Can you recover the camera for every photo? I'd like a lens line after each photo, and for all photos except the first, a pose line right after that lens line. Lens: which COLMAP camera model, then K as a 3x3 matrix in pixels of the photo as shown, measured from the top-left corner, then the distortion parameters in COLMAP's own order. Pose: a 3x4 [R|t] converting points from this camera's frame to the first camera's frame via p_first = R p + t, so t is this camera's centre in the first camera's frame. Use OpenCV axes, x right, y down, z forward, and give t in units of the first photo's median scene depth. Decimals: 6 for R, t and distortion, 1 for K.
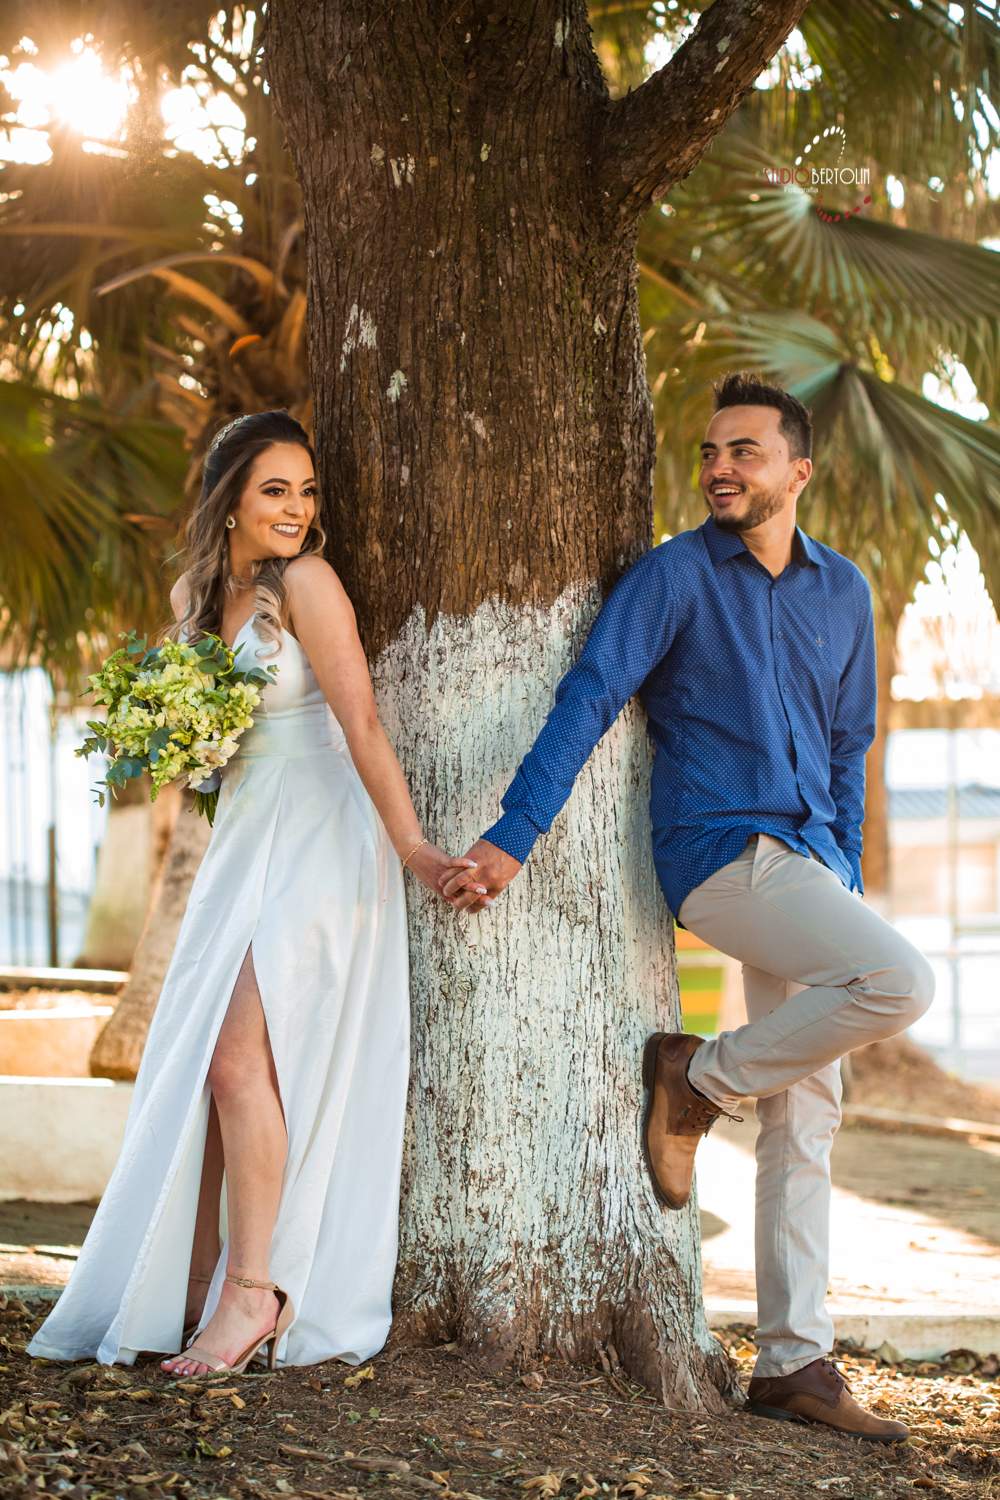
lens RADIAL K [[4220.4, 0, 500.0], [0, 4220.4, 750.0], [0, 0, 1]] dist [-0.150496, 0.505754]
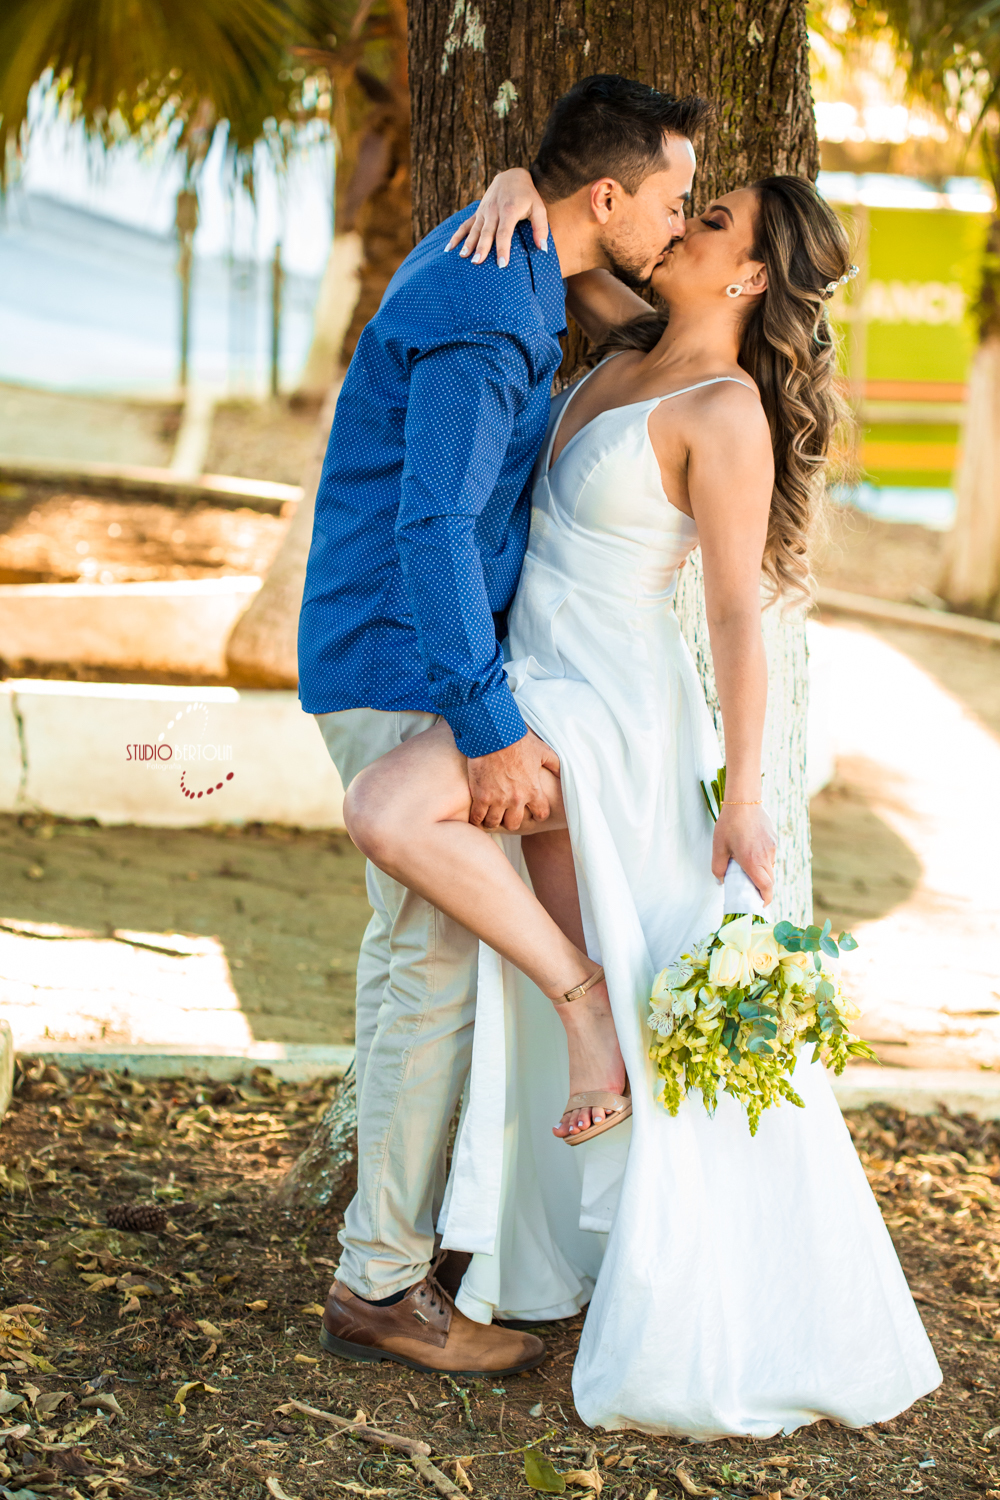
lens RADIAL K [[4220.4, 0, 500.0], [0, 4220.4, 750.0], [0, 0, 1]] dist [-0.150496, 0.505754]
pose [[0.996611, 0.058043, -0.058291, 0.030232], [-0.048226, 0.986323, 0.157609, -0.090321], [0.066641, -0.154264, 0.985780, 0.161390]]
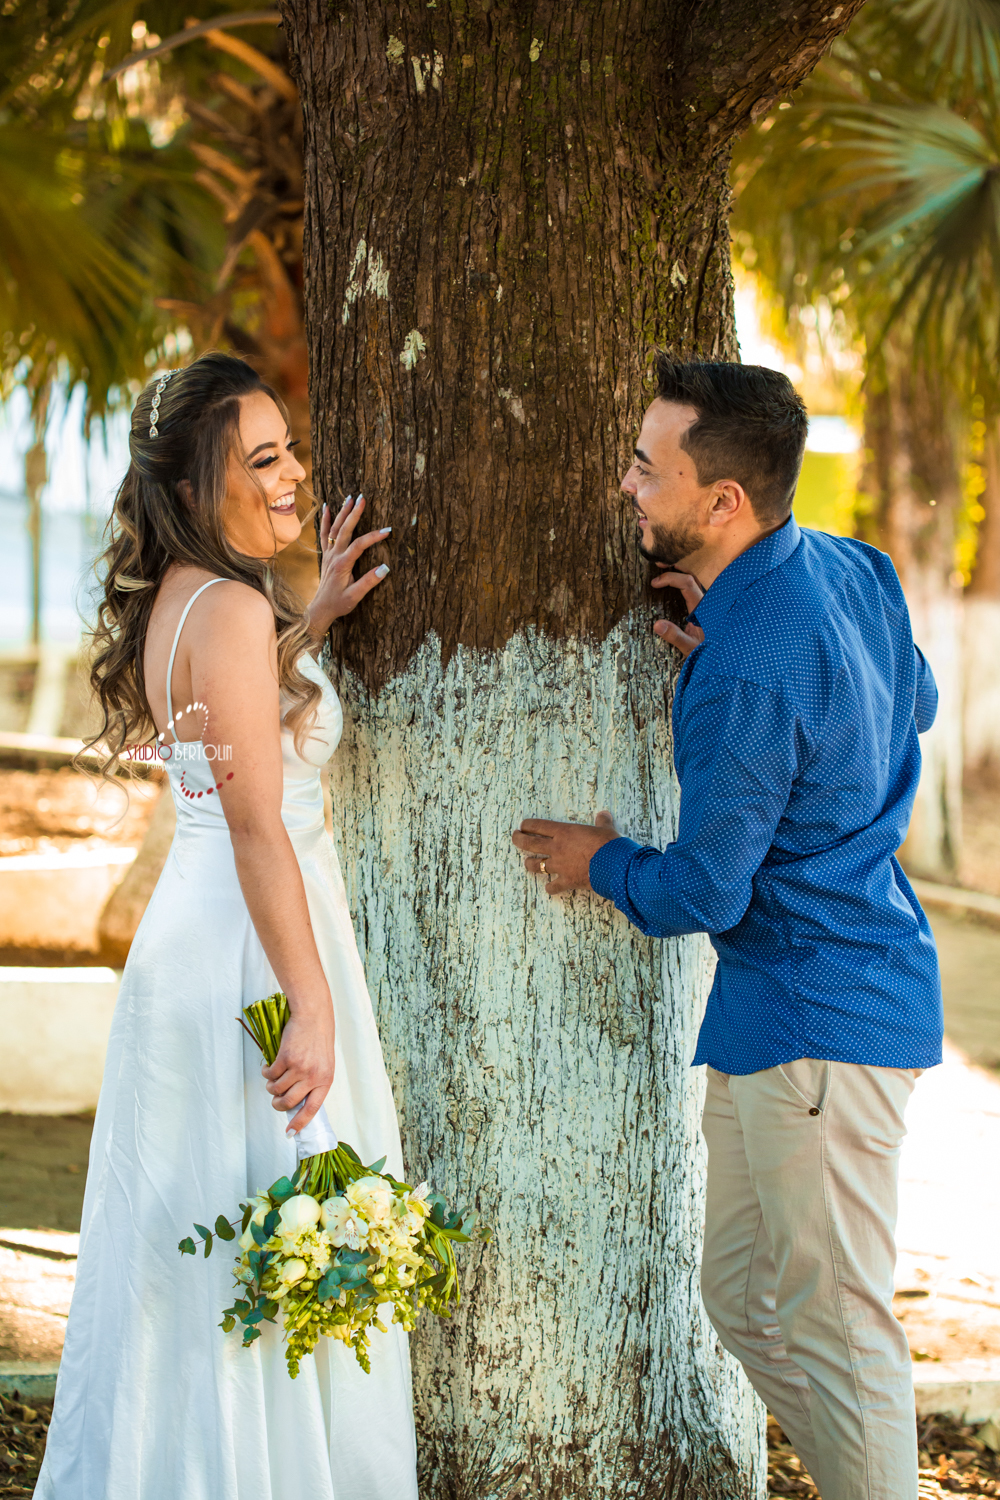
lens RADIAL K [[4220.4, 0, 500.0], [0, 4220.4, 750.0], [0, 0, 1]] dist [-0.150496, 0.505754]
pose [[0.999137, 0.032755, -0.025555, 0.013705], [-0.030088, 0.994675, 0.098568, -0.089900], [0.028647, -0.097714, 0.994802, 0.222814]]
